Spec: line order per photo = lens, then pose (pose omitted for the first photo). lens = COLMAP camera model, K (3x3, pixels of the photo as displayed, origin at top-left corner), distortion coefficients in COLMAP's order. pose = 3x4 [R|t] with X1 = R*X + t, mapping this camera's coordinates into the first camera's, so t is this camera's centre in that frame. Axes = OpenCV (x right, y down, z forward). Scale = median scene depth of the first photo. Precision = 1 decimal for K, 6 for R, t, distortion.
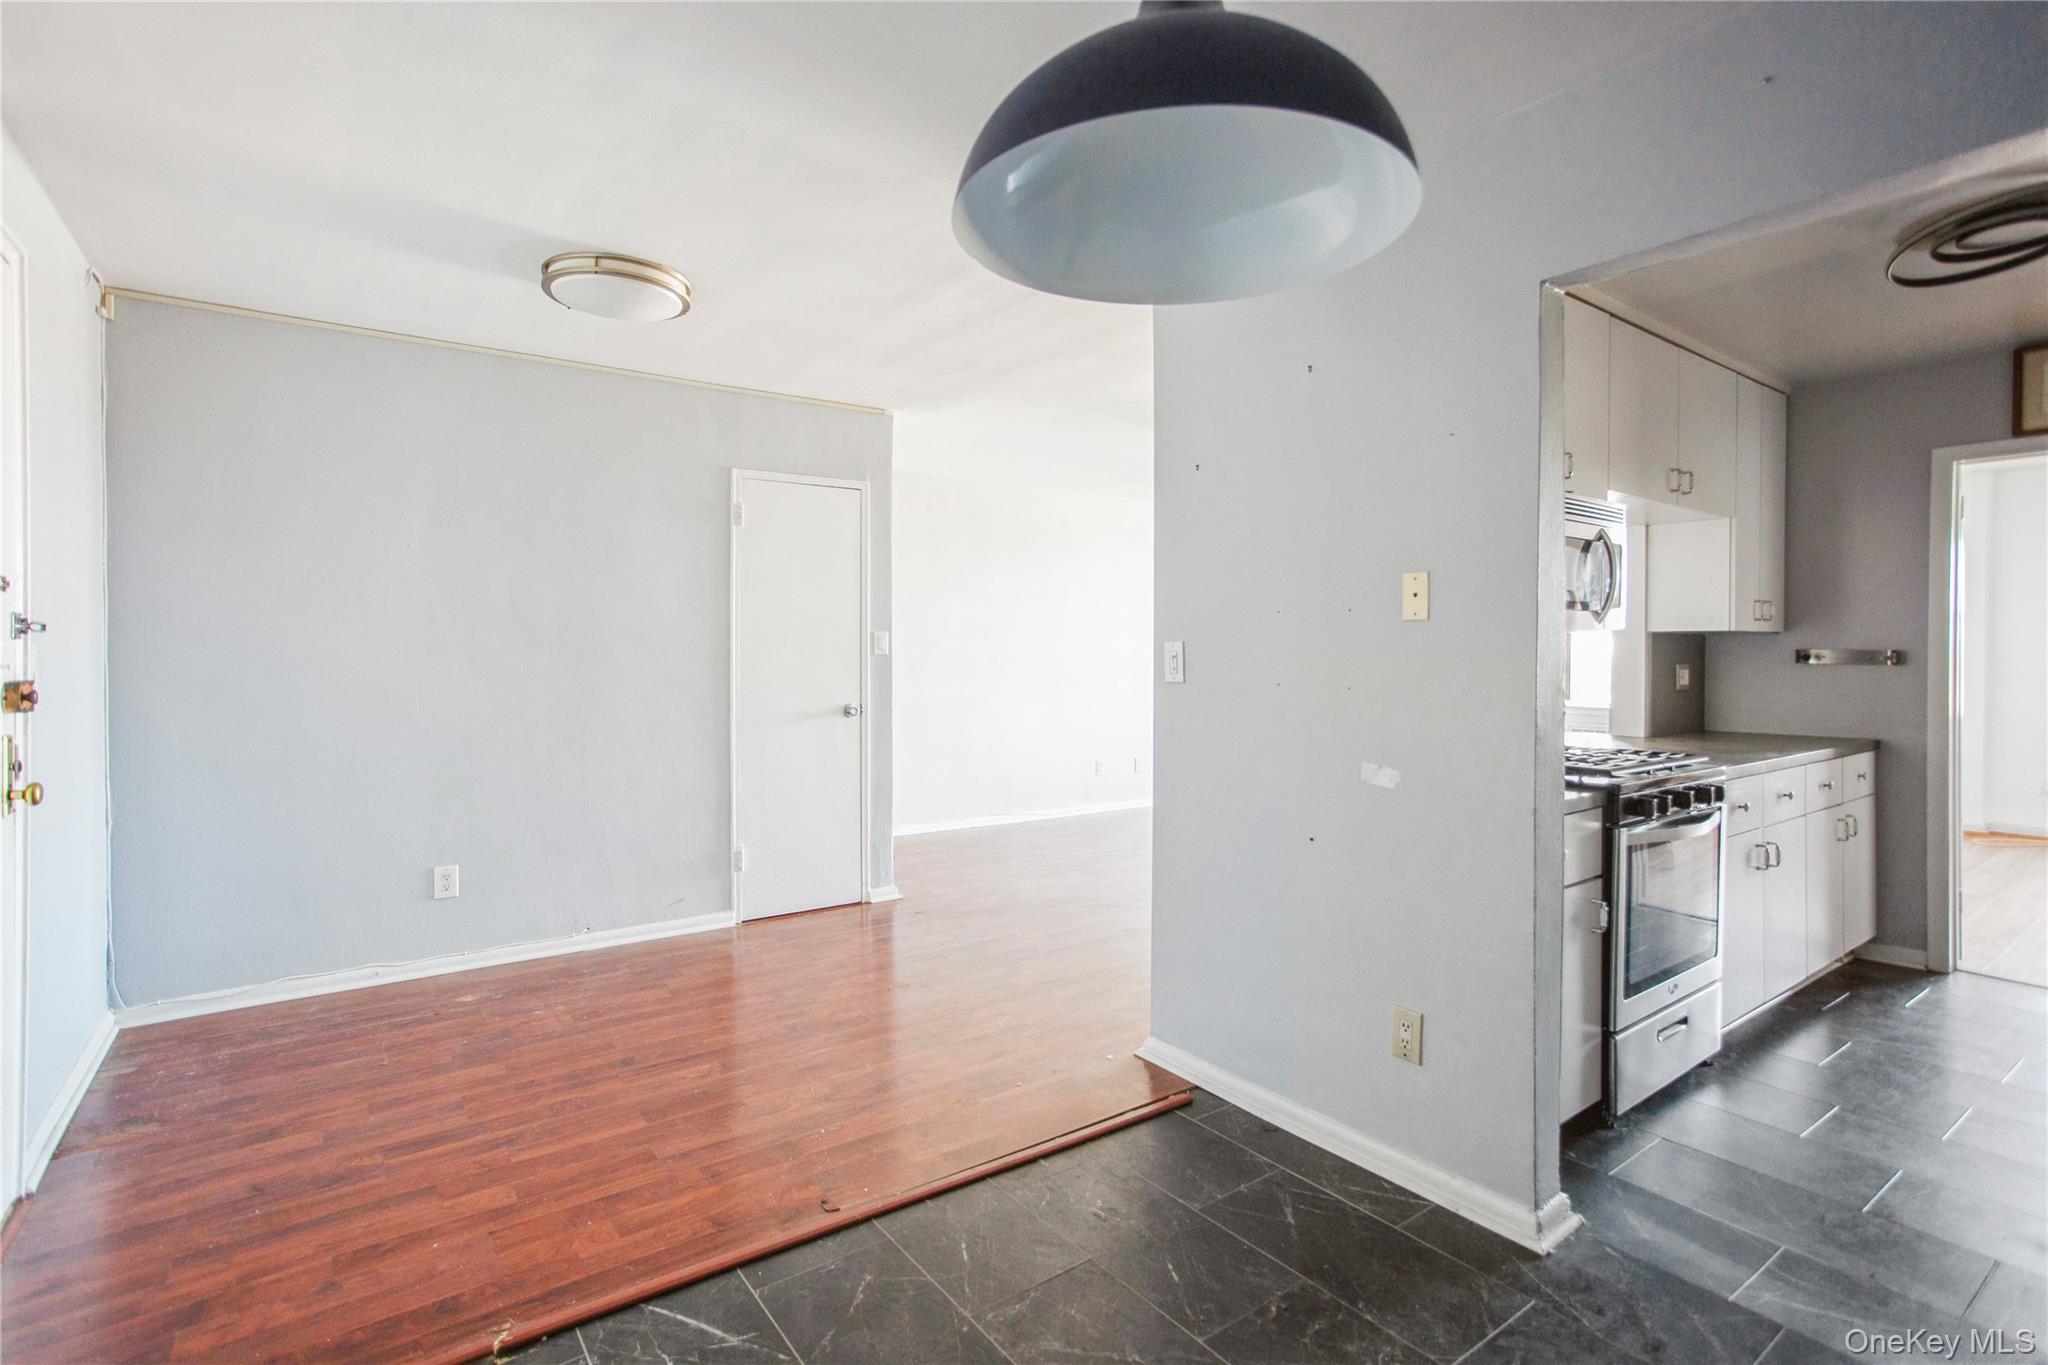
lens RADIAL K [[1010.5, 0, 1027.9], [0, 1010.5, 663.8], [0, 0, 1]] dist [-0.061947, 0.026554]
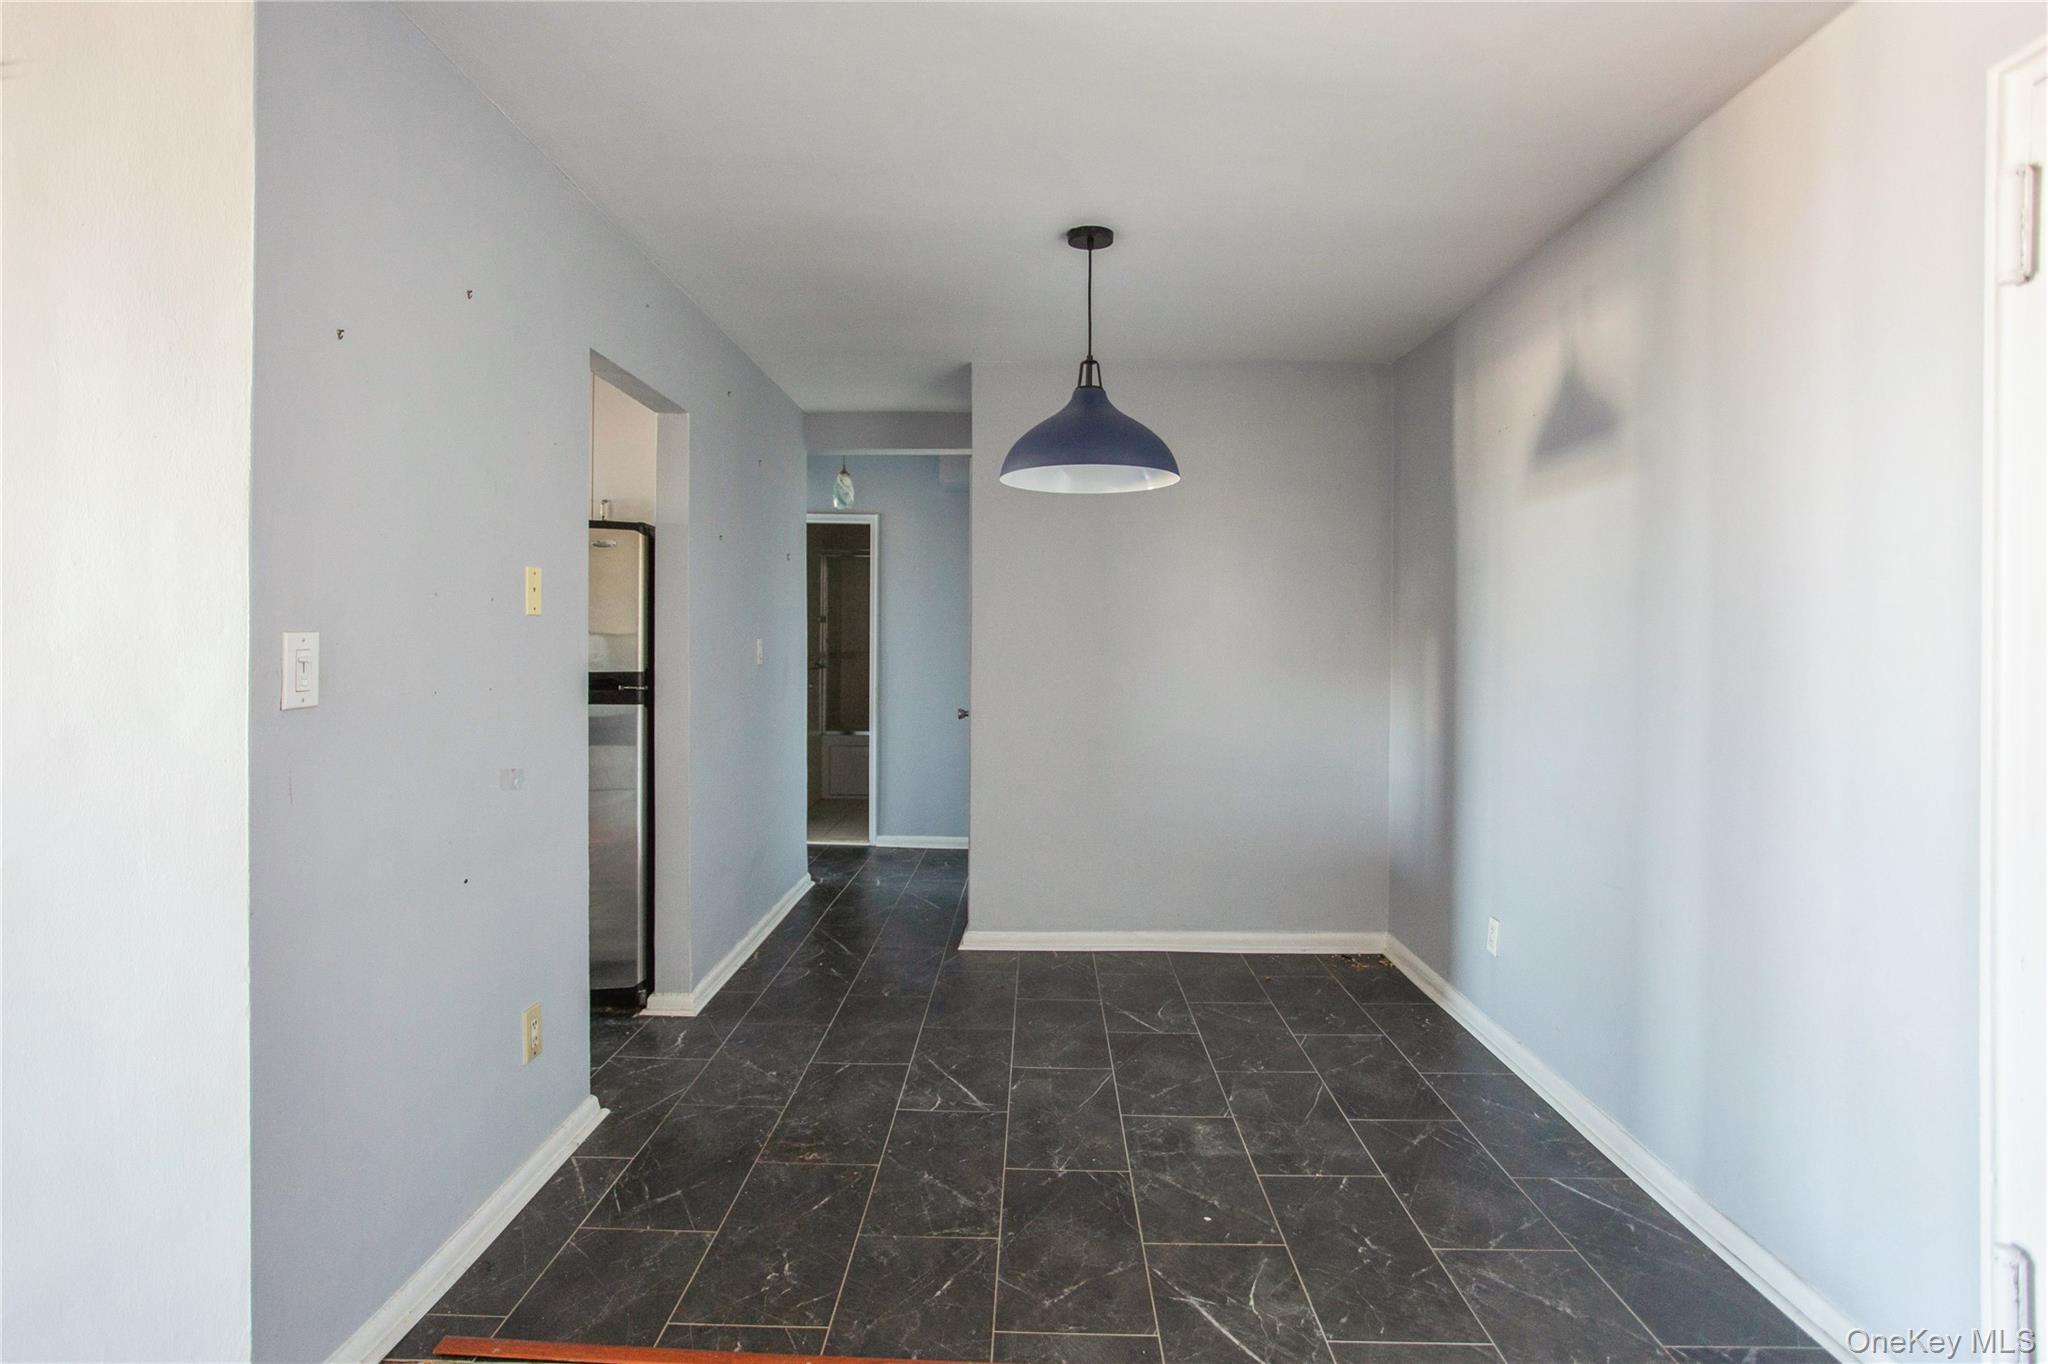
lens RADIAL K [[1052.6, 0, 1012.5], [0, 1052.6, 634.0], [0, 0, 1]] dist [-0.053108, 0.031285]
pose [[-0.796013, -0.006774, 0.605241, -0.759357], [-0.003544, 0.999972, 0.006532, -0.040411], [-0.605269, 0.003054, -0.796015, 1.866181]]
